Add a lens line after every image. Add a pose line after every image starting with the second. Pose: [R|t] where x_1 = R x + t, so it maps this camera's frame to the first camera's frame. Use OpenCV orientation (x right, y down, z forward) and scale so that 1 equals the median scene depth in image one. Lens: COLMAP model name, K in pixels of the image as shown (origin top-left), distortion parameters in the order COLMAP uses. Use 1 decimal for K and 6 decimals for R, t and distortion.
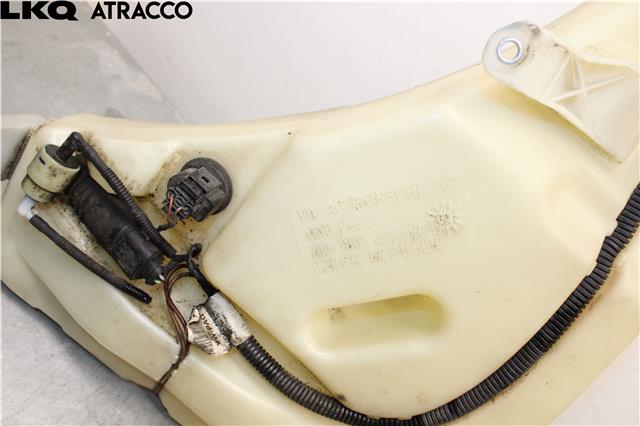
lens RADIAL K [[535.2, 0, 320.7], [0, 535.2, 215.3], [0, 0, 1]] dist [-0.123876, 0.055203]
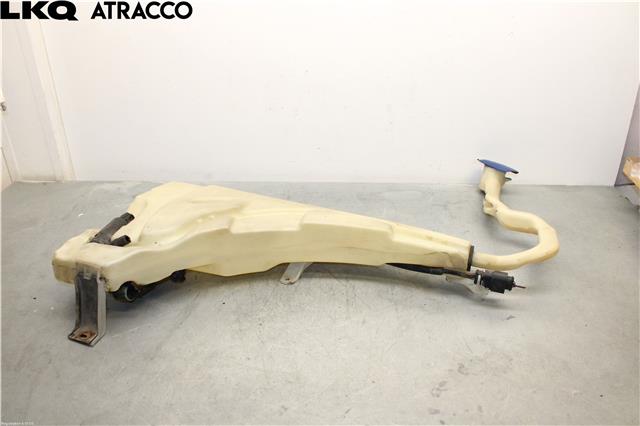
lens RADIAL K [[535.2, 0, 317.1], [0, 535.2, 215.7], [0, 0, 1]] dist [-0.123876, 0.055203]
pose [[0.662975, -0.713671, 0.226138, -0.798376], [0.730184, 0.683085, 0.015052, 0.641213], [-0.165214, 0.155143, 0.973979, -2.082913]]
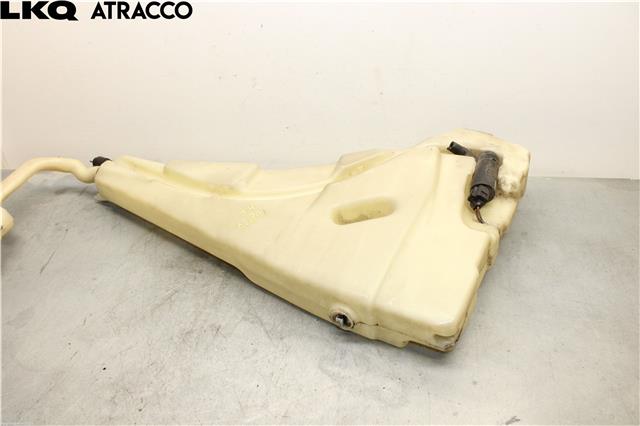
lens RADIAL K [[535.2, 0, 319.2], [0, 535.2, 214.7], [0, 0, 1]] dist [-0.123876, 0.055203]
pose [[0.684335, -0.725277, 0.075219, -0.002111], [0.727213, 0.686407, 0.002366, 0.823802], [-0.053347, 0.053081, 0.997164, -1.279229]]
